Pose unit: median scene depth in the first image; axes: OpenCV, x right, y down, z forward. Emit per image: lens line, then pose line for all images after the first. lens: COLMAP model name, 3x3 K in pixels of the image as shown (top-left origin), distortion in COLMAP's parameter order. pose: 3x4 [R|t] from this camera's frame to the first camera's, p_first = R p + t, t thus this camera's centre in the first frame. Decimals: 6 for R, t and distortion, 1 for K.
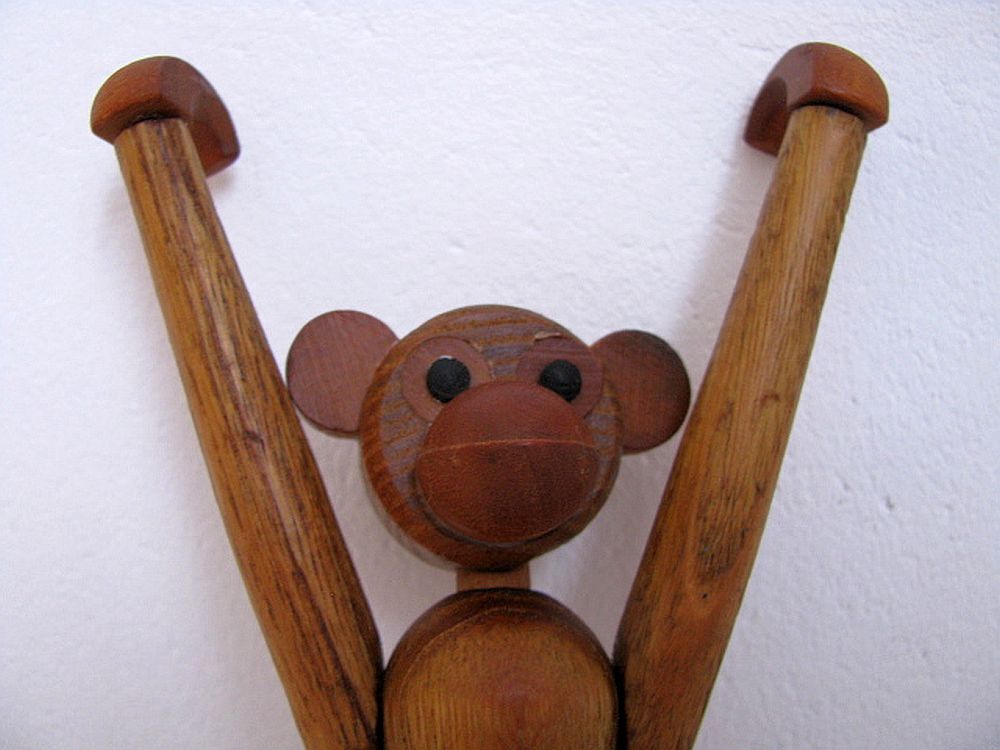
lens RADIAL K [[1045.9, 0, 500.0], [0, 1045.9, 375.0], [0, 0, 1]] dist [-0.237739, 0.225301]
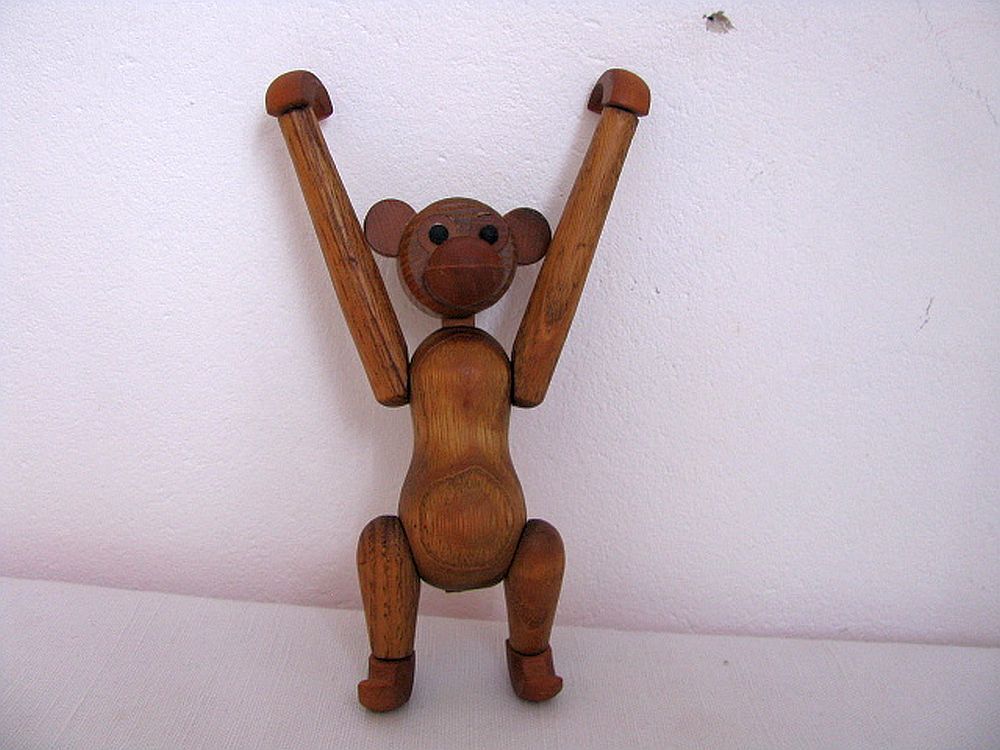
lens RADIAL K [[1045.9, 0, 500.0], [0, 1045.9, 375.0], [0, 0, 1]] dist [-0.237739, 0.225301]
pose [[0.999655, 0.010968, 0.023878, 0.031637], [-0.016317, 0.971391, 0.236923, -0.230987], [-0.020596, -0.237230, 0.971235, -1.234246]]
